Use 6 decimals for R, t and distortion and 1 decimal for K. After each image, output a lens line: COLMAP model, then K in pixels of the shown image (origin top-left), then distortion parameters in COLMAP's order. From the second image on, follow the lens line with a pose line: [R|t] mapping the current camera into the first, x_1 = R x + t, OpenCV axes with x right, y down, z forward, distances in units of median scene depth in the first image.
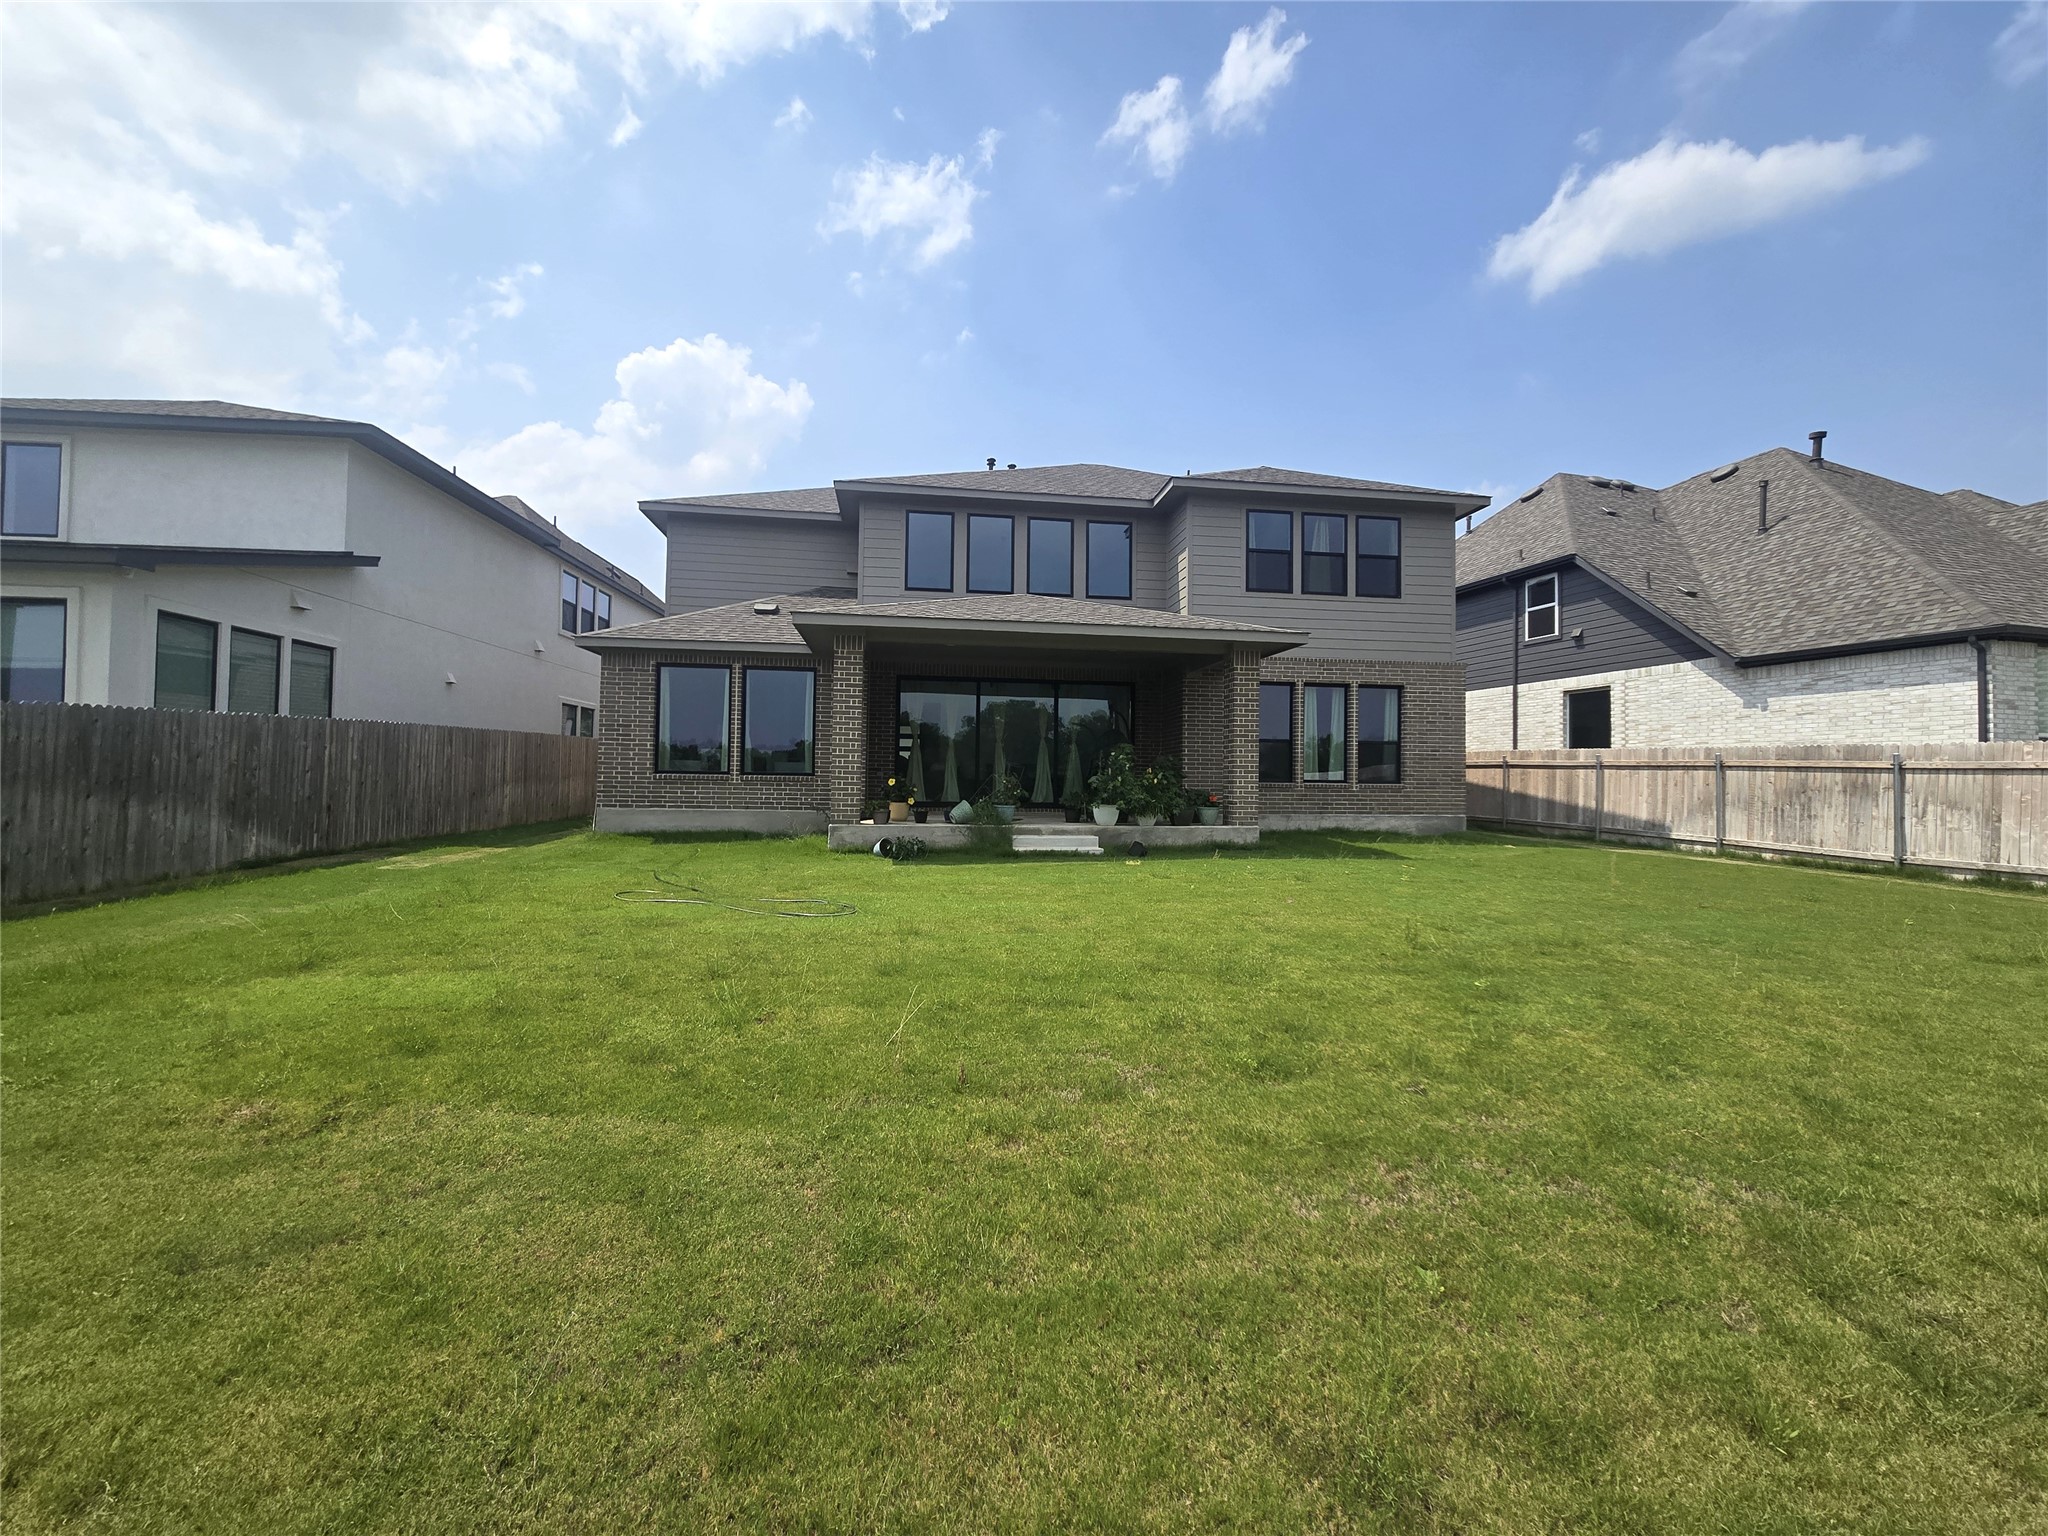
lens RADIAL K [[840.0, 0, 1016.6], [0, 840.0, 760.2], [0, 0, 1]] dist [-0.001319, -0.000050]
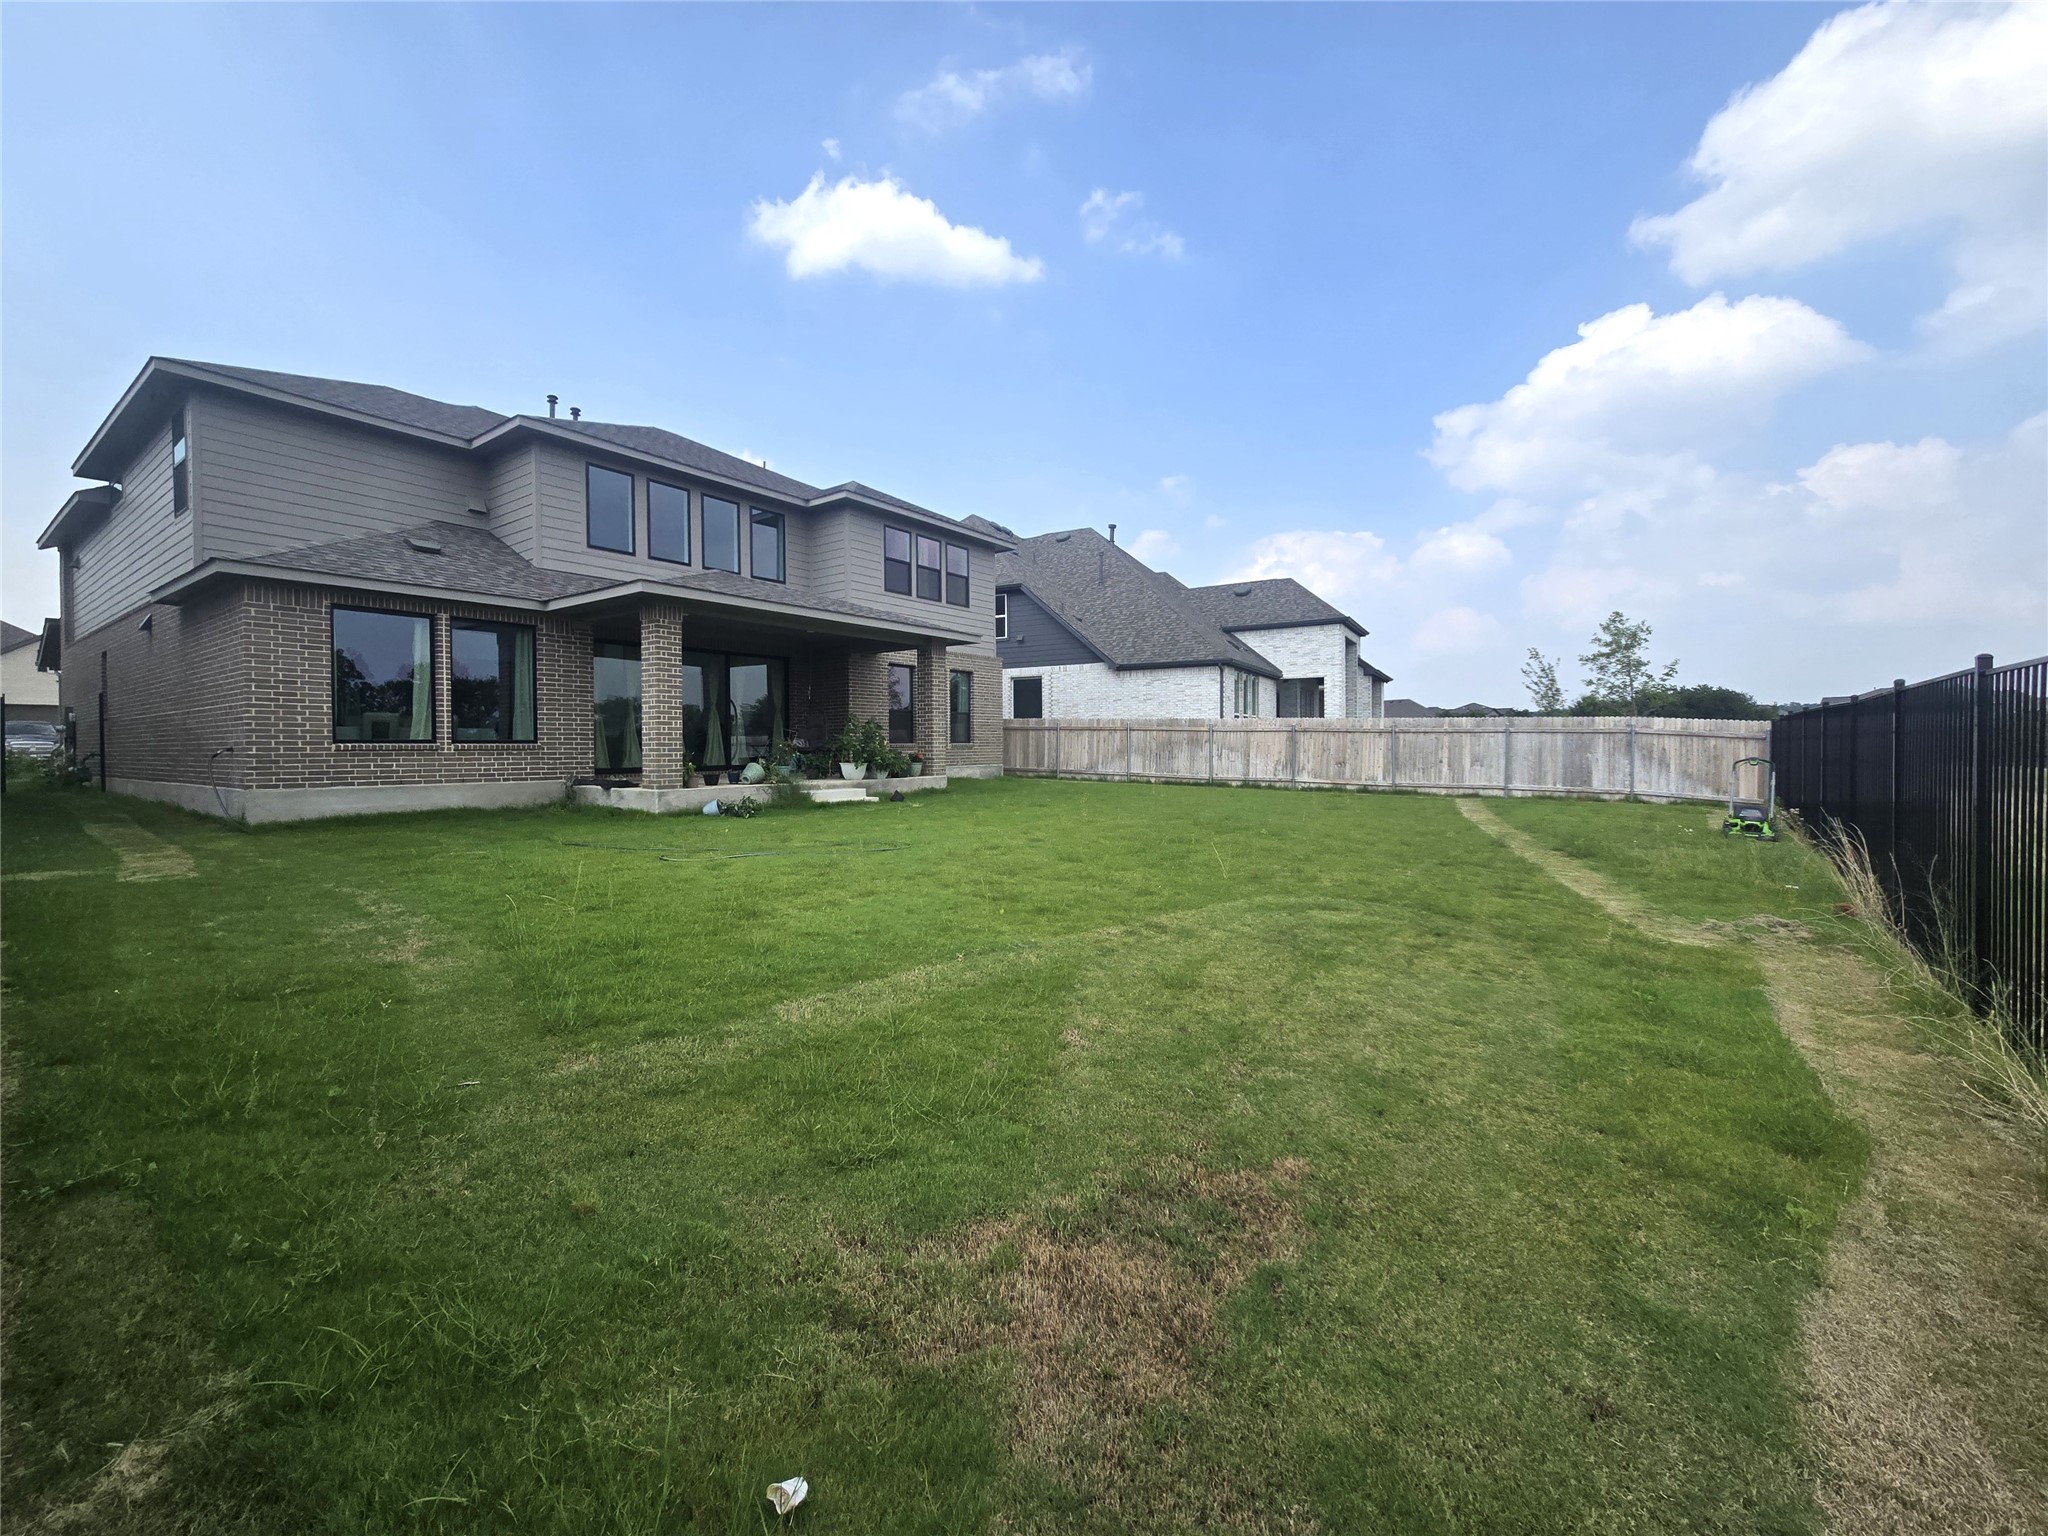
lens RADIAL K [[840.0, 0, 1016.6], [0, 840.0, 760.2], [0, 0, 1]] dist [-0.001319, -0.000050]
pose [[0.693732, -0.029402, 0.719633, -0.514377], [-0.002855, 0.999046, 0.043571, -0.004504], [-0.720228, -0.032281, 0.692986, -0.017599]]
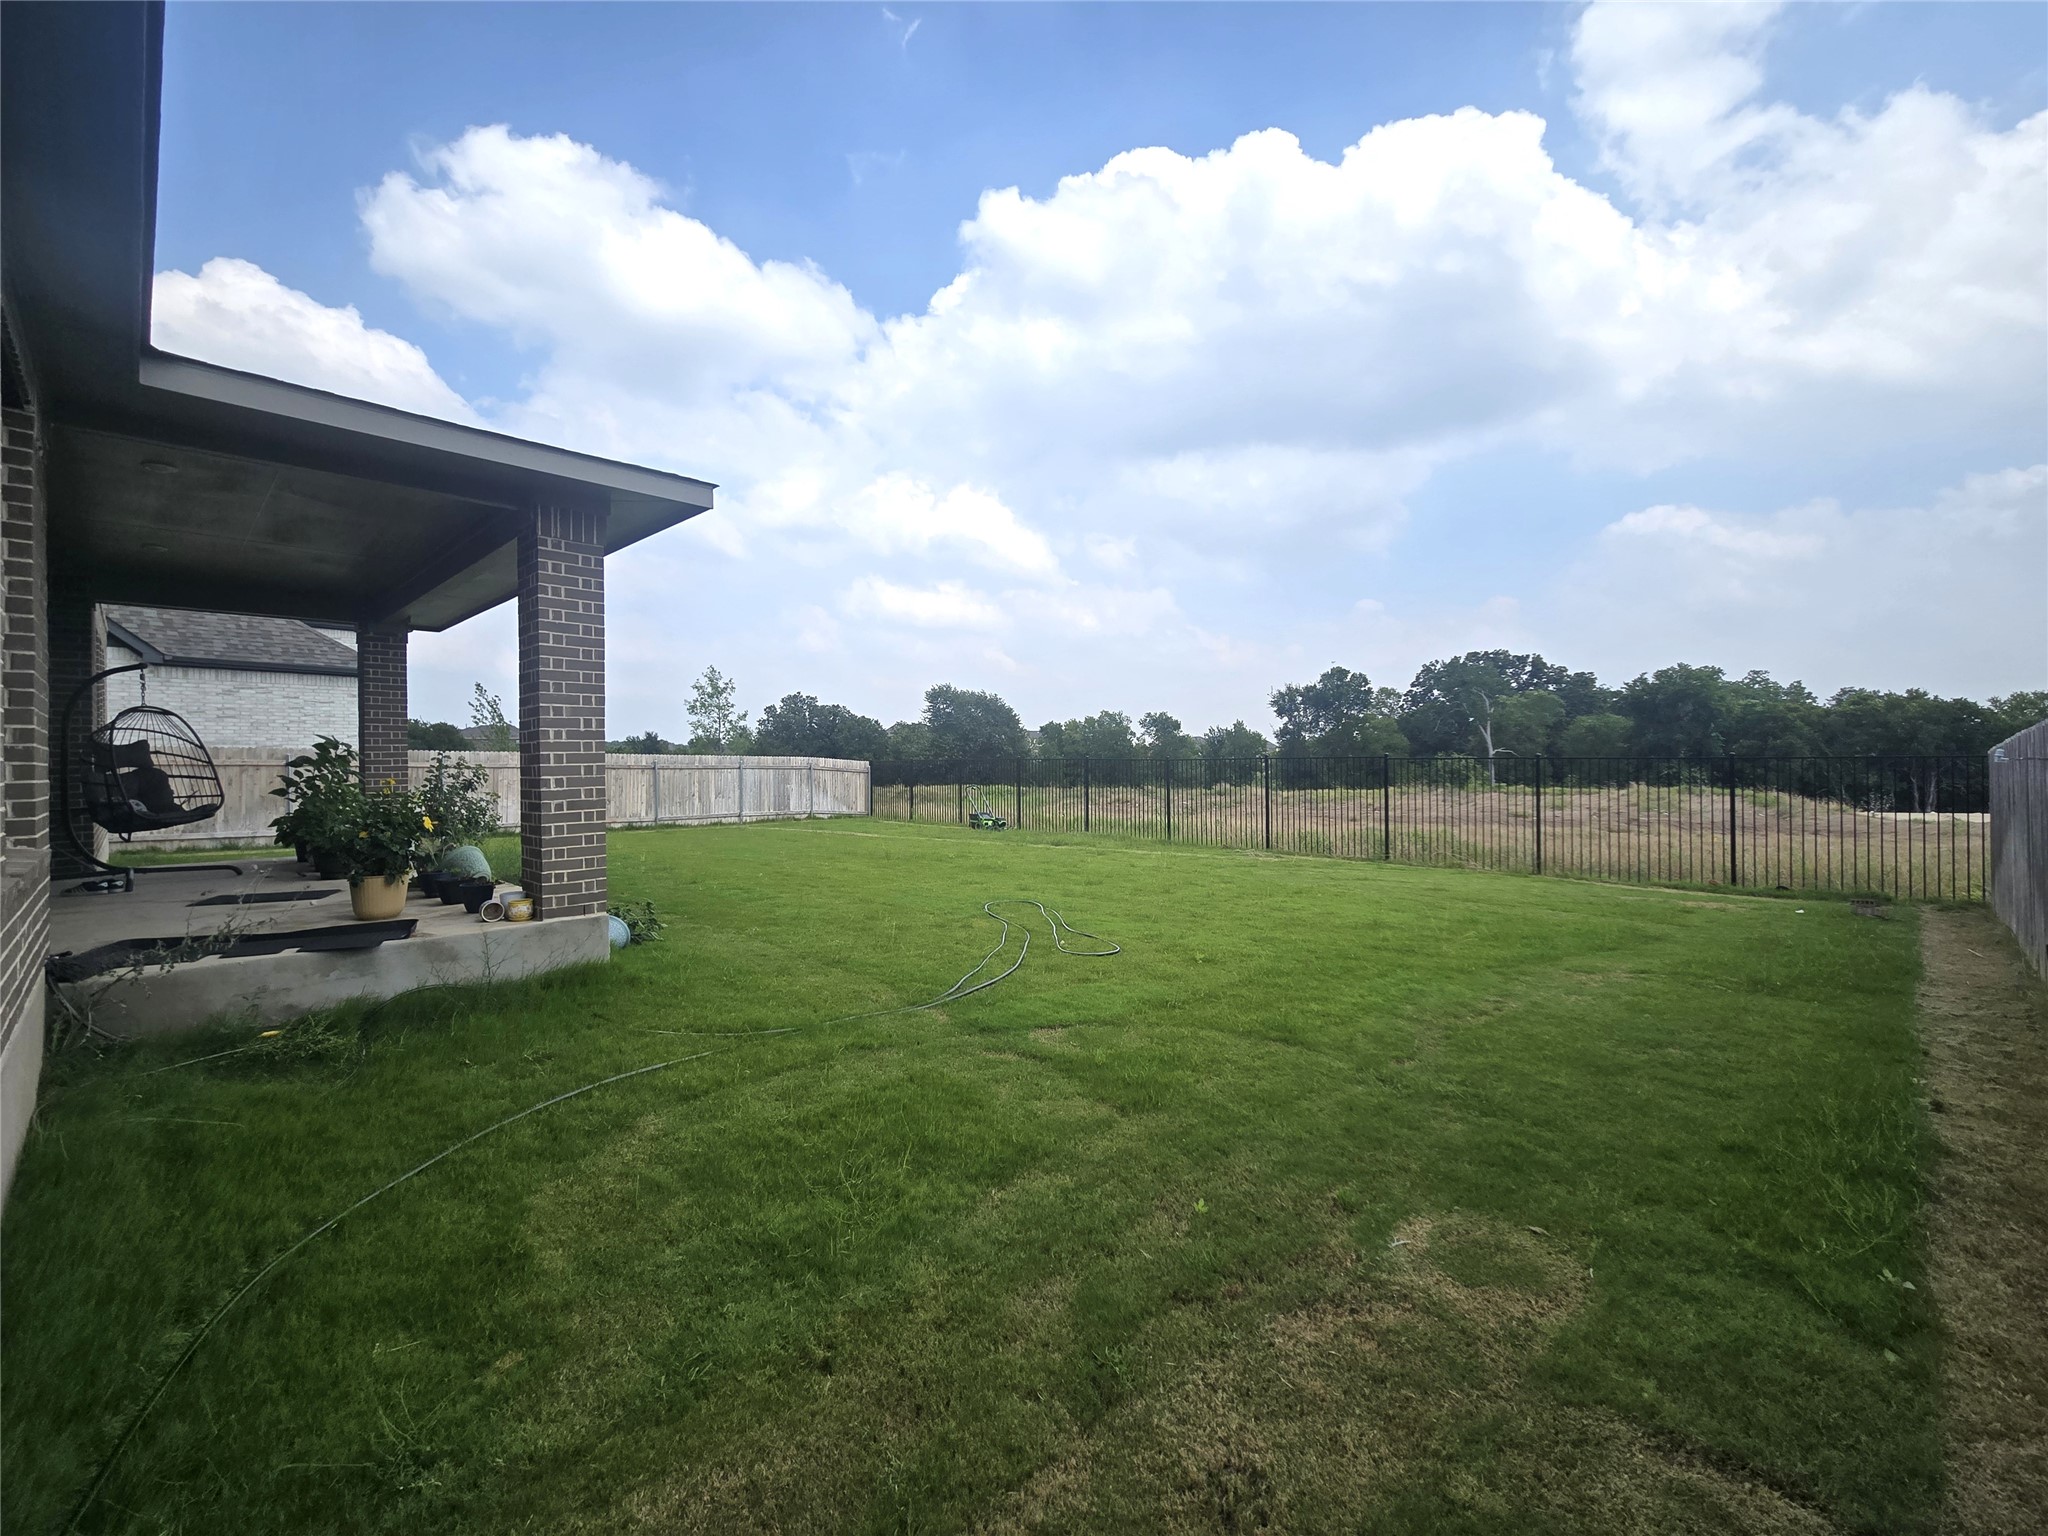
lens RADIAL K [[840.6, 0, 1020.3], [0, 840.6, 758.9], [0, 0, 1]] dist [-0.002047, 0.000397]
pose [[-0.624024, -0.004382, 0.781393, -0.588276], [-0.015022, 0.999867, -0.006389, -0.008543], [-0.781261, -0.015725, -0.624007, 0.881483]]
